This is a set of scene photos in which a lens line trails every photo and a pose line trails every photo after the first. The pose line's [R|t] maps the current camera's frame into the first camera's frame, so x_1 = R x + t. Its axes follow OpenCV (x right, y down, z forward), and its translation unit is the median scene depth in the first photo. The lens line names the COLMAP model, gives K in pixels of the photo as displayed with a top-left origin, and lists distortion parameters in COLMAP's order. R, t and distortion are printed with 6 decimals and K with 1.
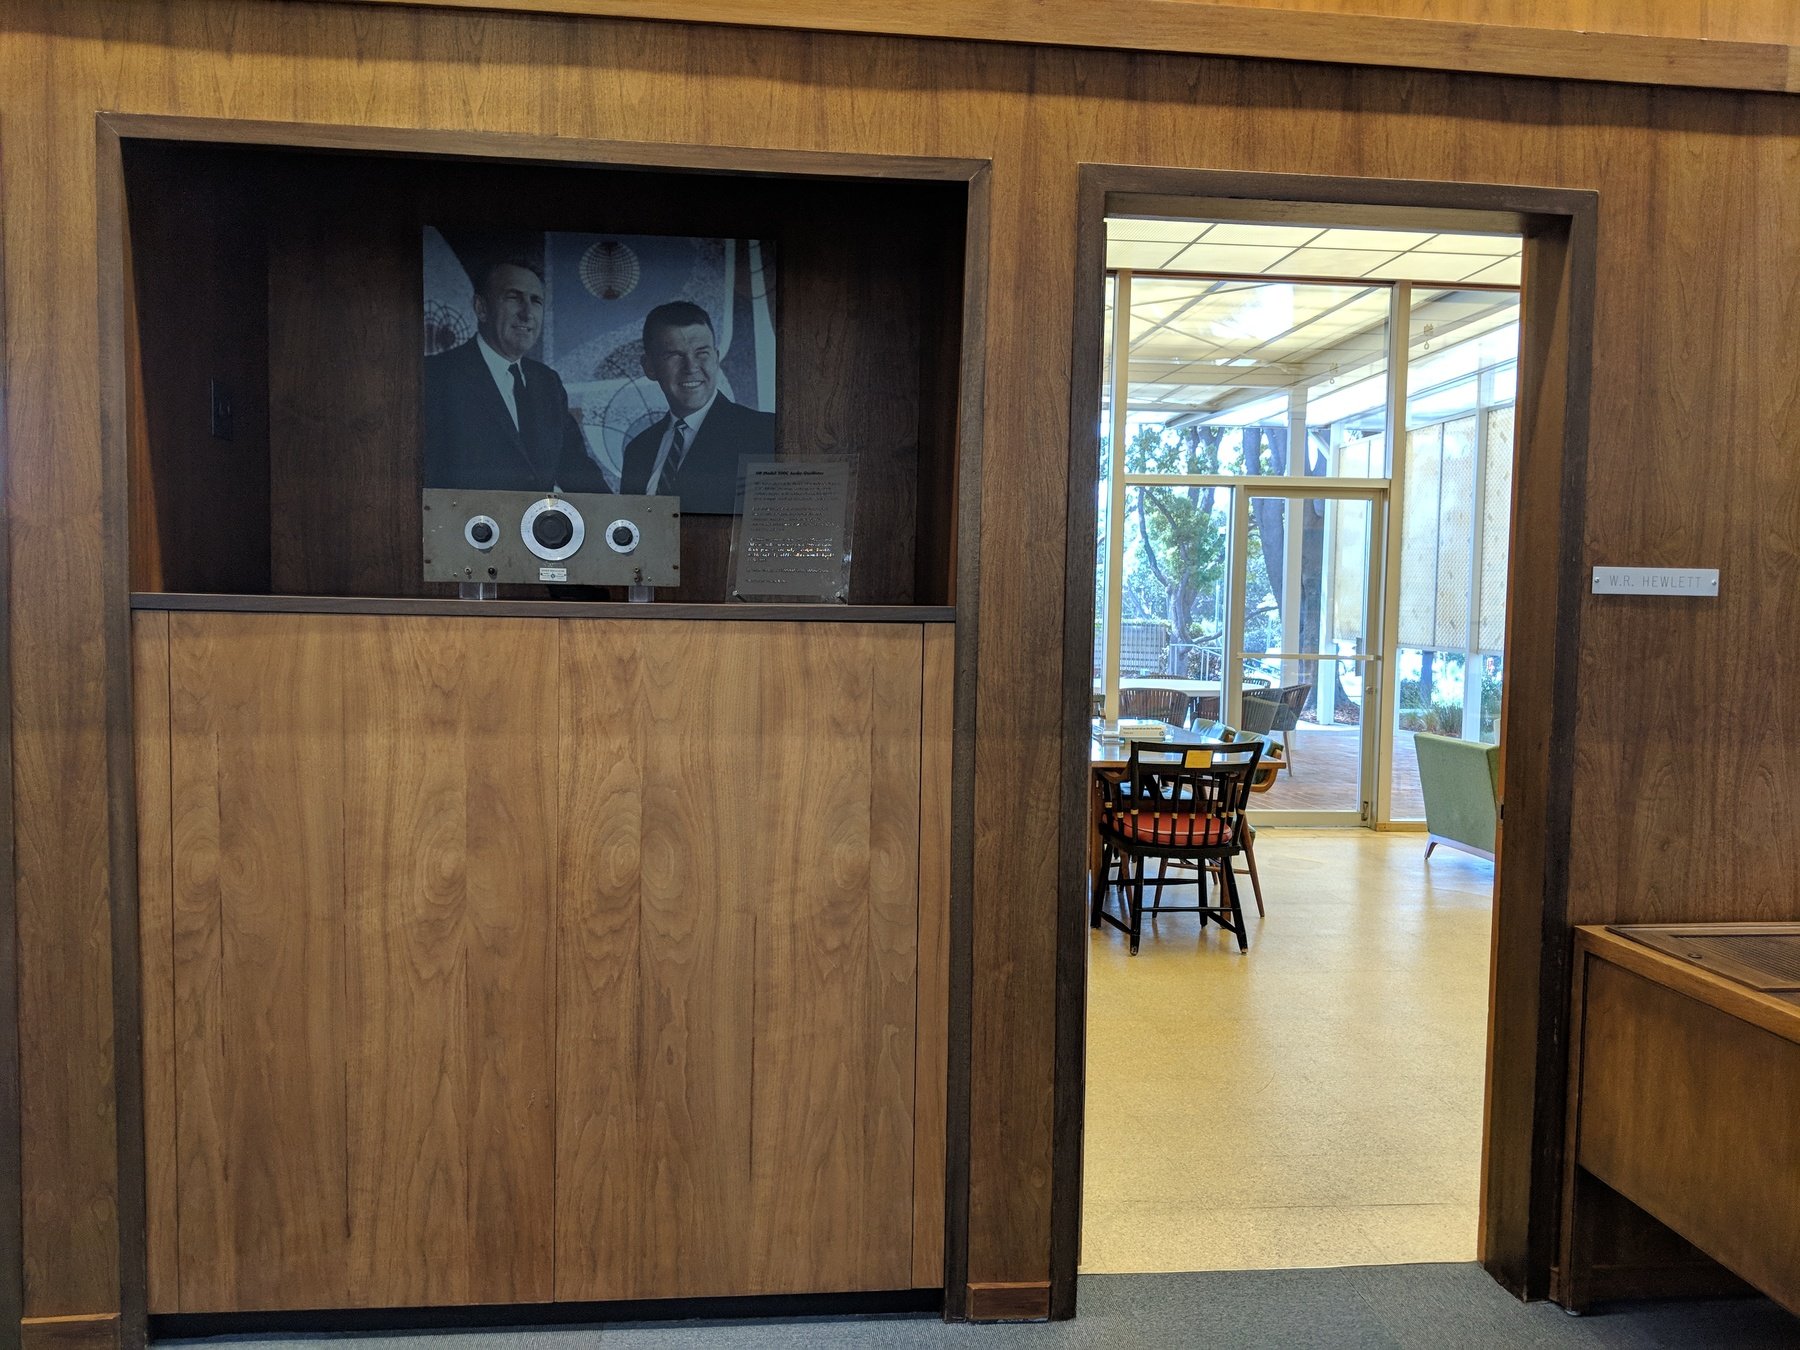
lens RADIAL K [[1418.5, 0, 899.3], [0, 1418.5, 672.3], [0, 0, 1]] dist [0.003579, -0.018613]
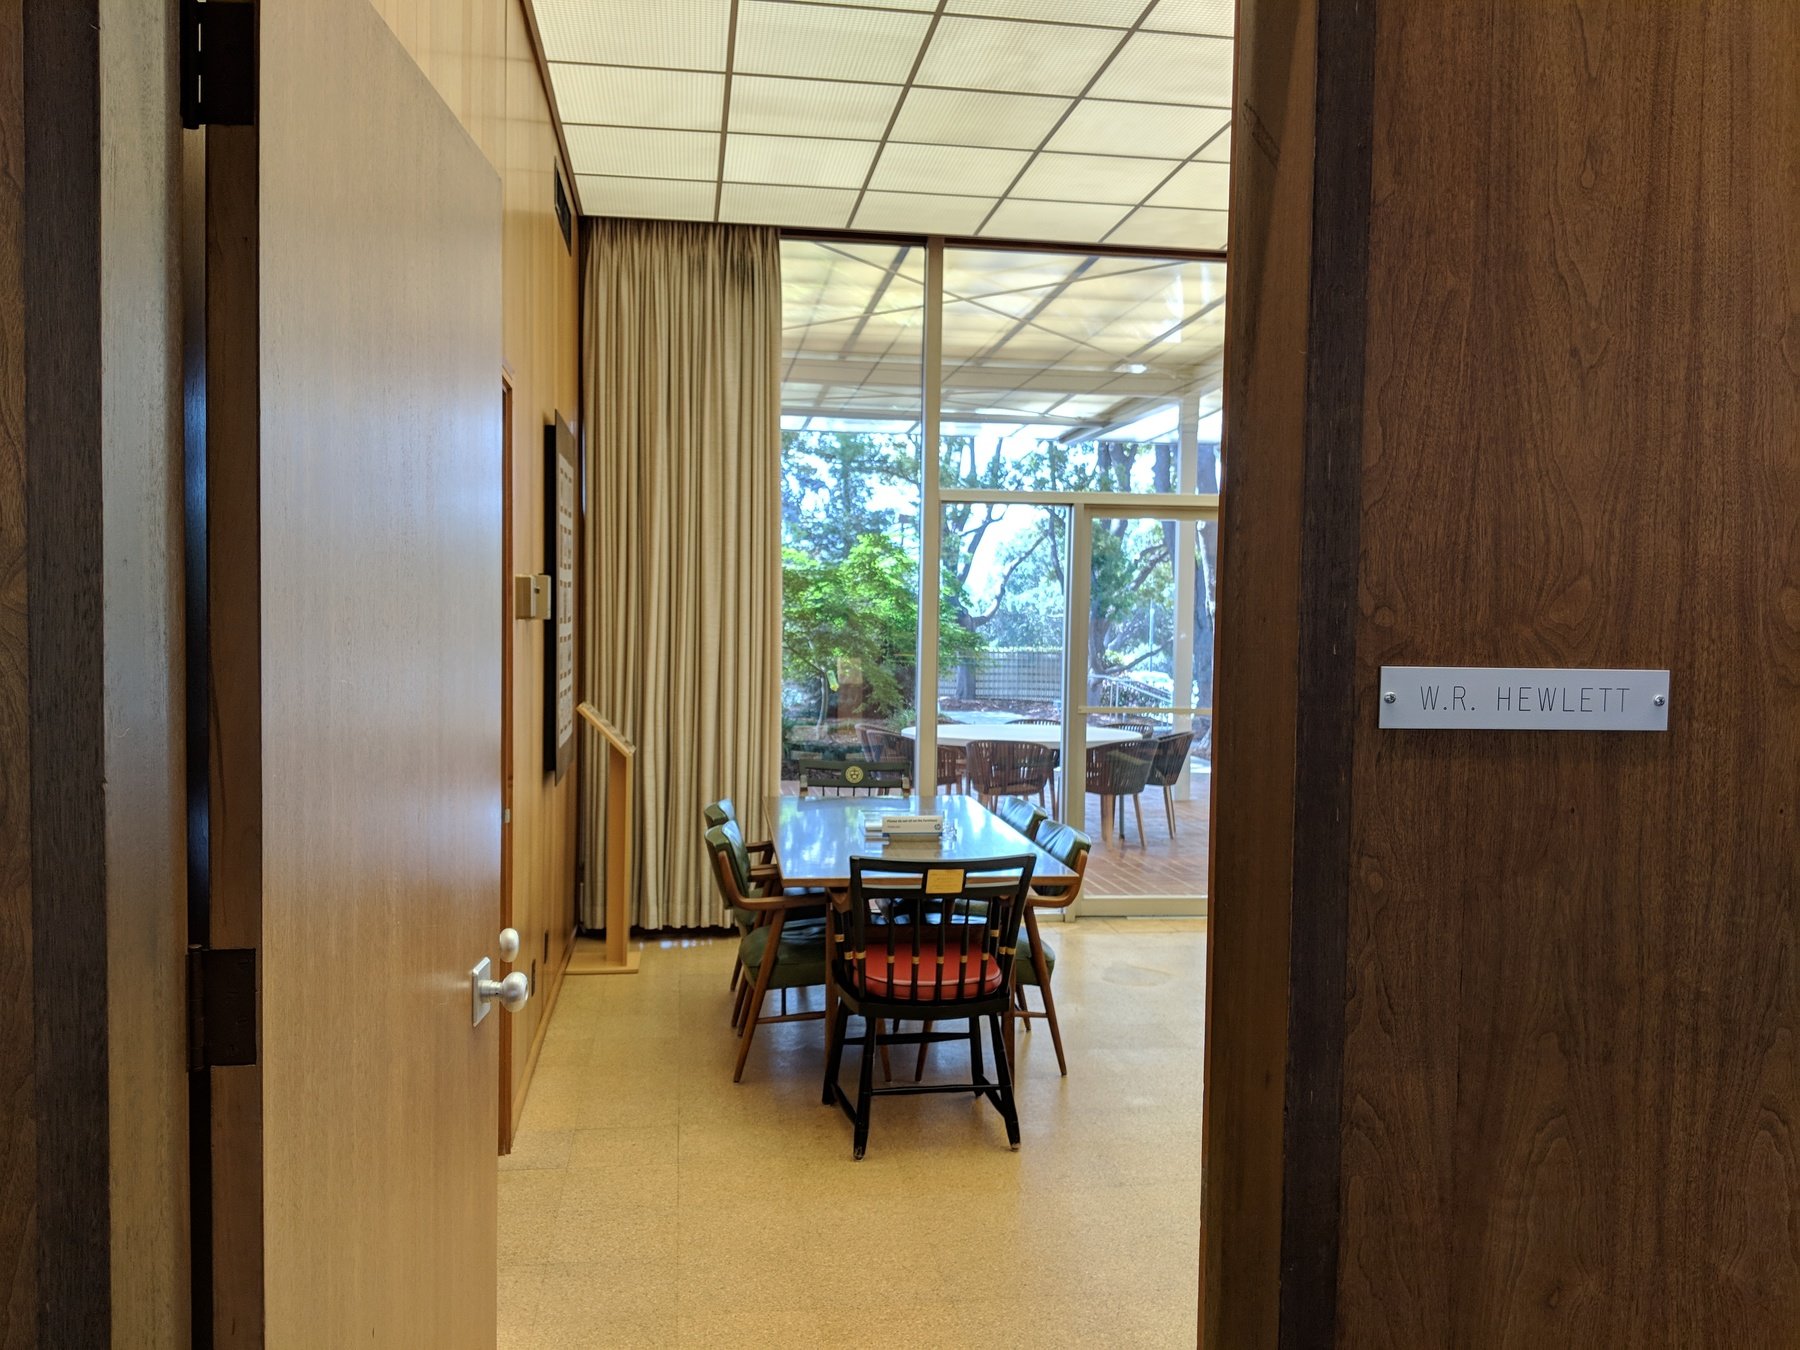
lens RADIAL K [[1418.5, 0, 899.4], [0, 1418.5, 682.0], [0, 0, 1]] dist [0.003579, -0.018613]
pose [[0.999330, -0.004411, 0.036336, 0.324359], [0.004749, 0.999946, -0.009199, -0.065723], [-0.036294, 0.009365, 0.999297, 0.570333]]
